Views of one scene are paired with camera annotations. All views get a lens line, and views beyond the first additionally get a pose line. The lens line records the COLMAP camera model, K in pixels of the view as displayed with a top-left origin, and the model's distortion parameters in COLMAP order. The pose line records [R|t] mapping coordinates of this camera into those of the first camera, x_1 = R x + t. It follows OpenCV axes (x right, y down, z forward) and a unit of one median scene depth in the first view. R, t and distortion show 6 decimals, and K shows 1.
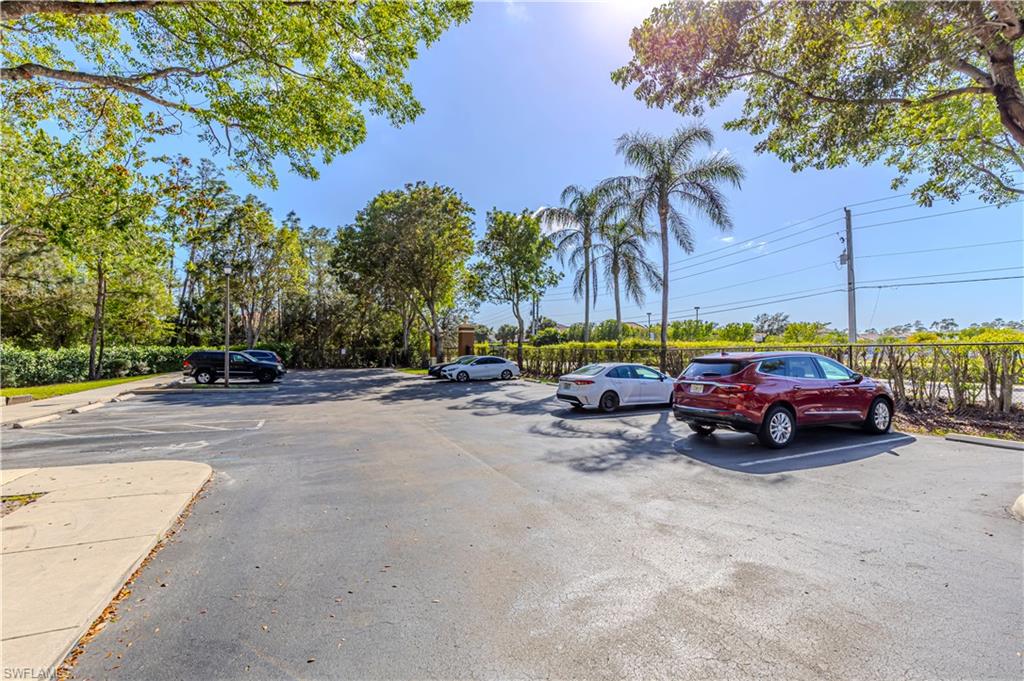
lens RADIAL K [[464.2, 0, 513.7], [0, 464.2, 335.9], [0, 0, 1]] dist [0.008724, 0.000047]
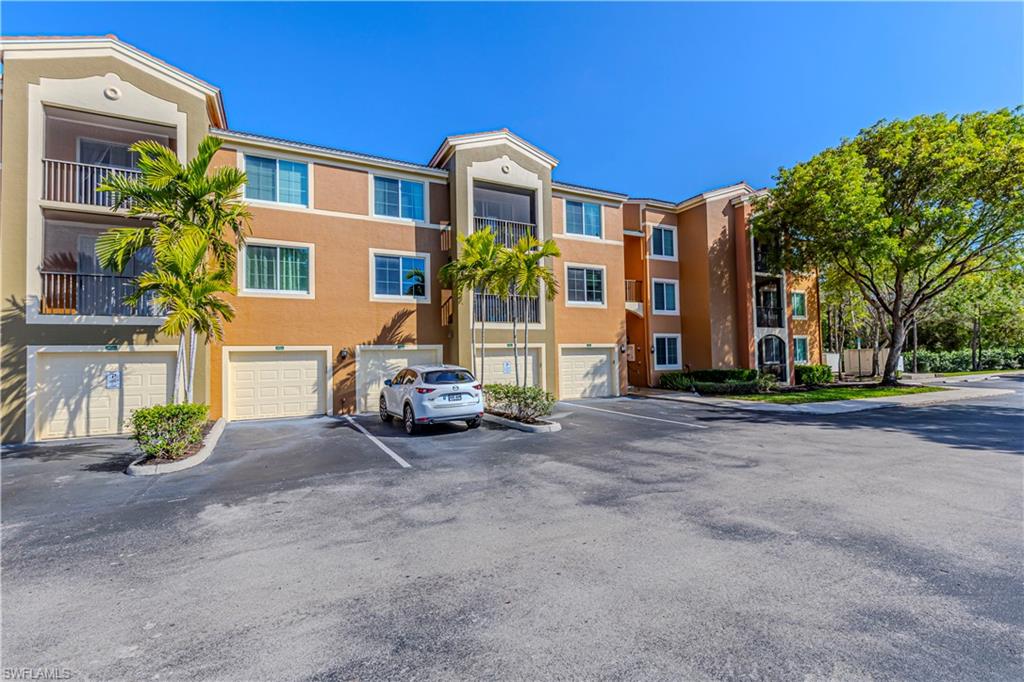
lens RADIAL K [[464.2, 0, 510.6], [0, 464.2, 346.5], [0, 0, 1]] dist [0.008724, 0.000047]
pose [[0.053005, -0.031620, -0.998094, 0.498474], [0.048414, 0.998405, -0.029059, -0.015061], [0.997420, -0.046781, 0.054451, -0.539957]]
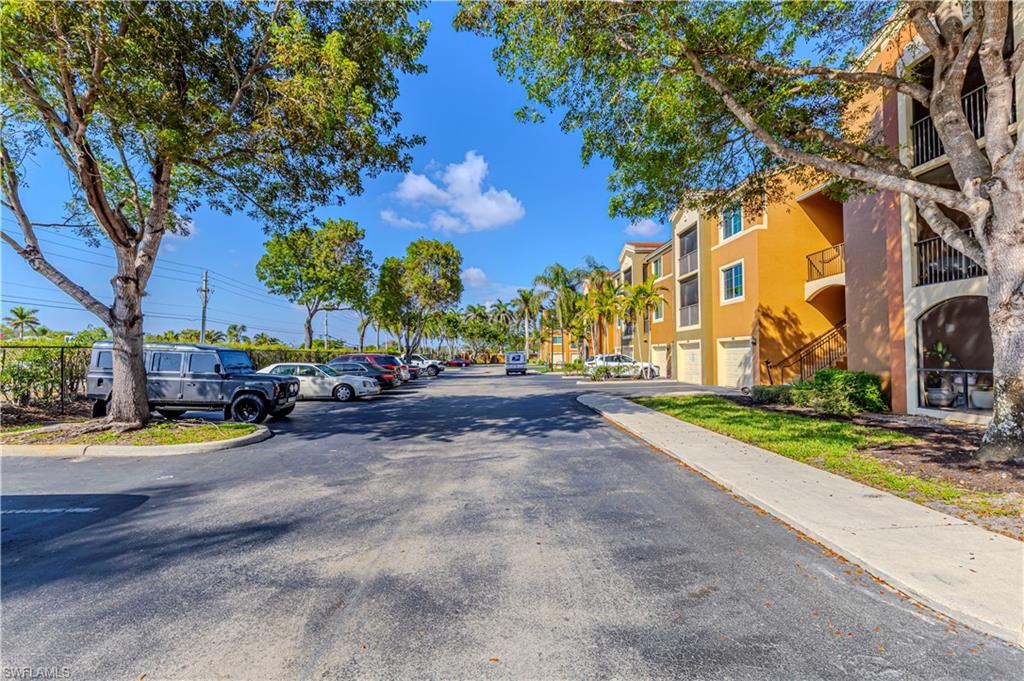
lens RADIAL K [[464.2, 0, 513.1], [0, 464.2, 339.8], [0, 0, 1]] dist [0.008724, 0.000047]
pose [[-0.927355, 0.022531, 0.373505, -0.796889], [0.000031, 0.998190, -0.060136, 0.046715], [-0.374184, -0.055756, -0.925677, 1.440044]]
